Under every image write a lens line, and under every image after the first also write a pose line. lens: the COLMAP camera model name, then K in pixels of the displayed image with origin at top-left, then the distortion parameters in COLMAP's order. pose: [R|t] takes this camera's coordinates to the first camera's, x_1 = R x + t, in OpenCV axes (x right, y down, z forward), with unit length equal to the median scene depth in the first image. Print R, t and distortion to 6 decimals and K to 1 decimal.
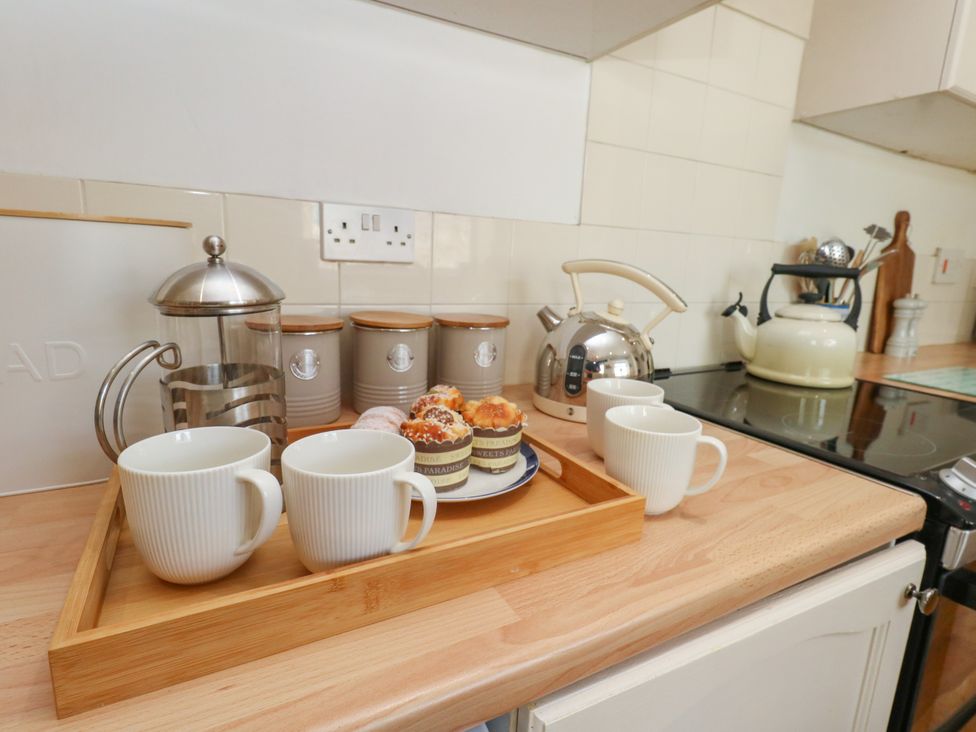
lens RADIAL K [[533.1, 0, 484.4], [0, 533.1, 361.2], [0, 0, 1]] dist [-0.000552, 0.000186]
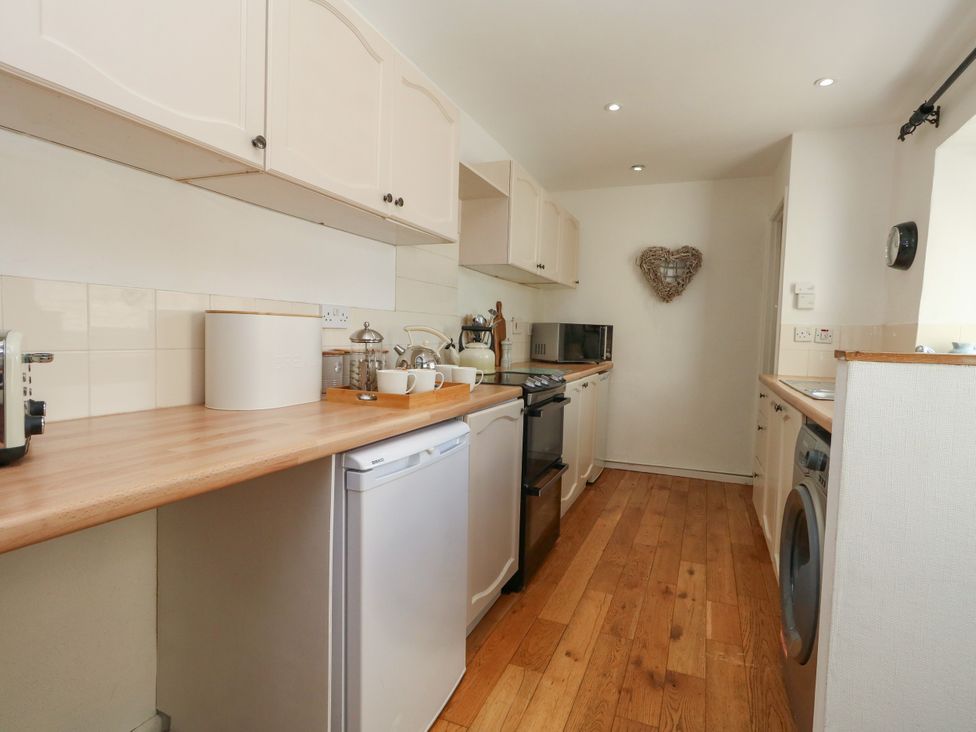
lens RADIAL K [[516.0, 0, 491.9], [0, 516.0, 369.9], [0, 0, 1]] dist [-0.001356, -0.000246]
pose [[0.788746, -0.069709, 0.610754, -0.757654], [0.128552, 0.990286, -0.052988, 0.147664], [-0.601128, 0.120308, 0.790045, -0.859516]]
